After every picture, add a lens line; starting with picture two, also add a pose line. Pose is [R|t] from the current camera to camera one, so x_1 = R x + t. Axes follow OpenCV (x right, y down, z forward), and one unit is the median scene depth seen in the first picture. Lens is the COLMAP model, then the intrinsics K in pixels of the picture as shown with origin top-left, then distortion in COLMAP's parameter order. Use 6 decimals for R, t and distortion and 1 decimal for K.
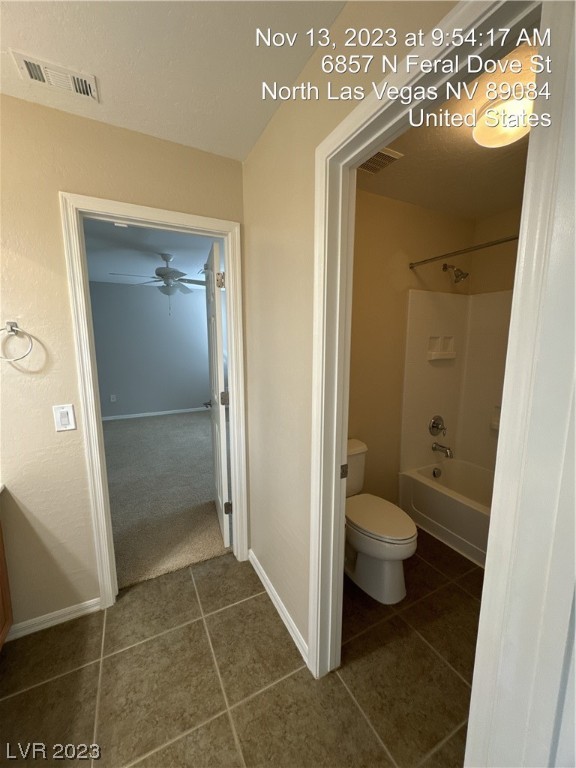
lens RADIAL K [[304.7, 0, 288.4], [0, 304.7, 384.5], [0, 0, 1]] dist [-0.001685, -0.000017]
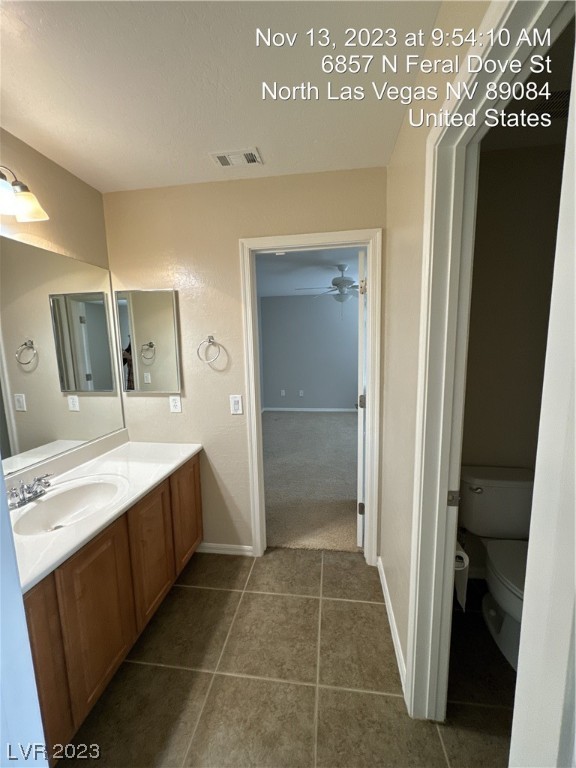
lens RADIAL K [[304.7, 0, 288.5], [0, 304.7, 384.7], [0, 0, 1]] dist [-0.001685, -0.000017]
pose [[0.816896, 0.060064, -0.573650, 0.216160], [-0.060885, 0.997986, 0.017792, -0.017896], [0.573563, 0.020392, 0.818907, 0.018235]]
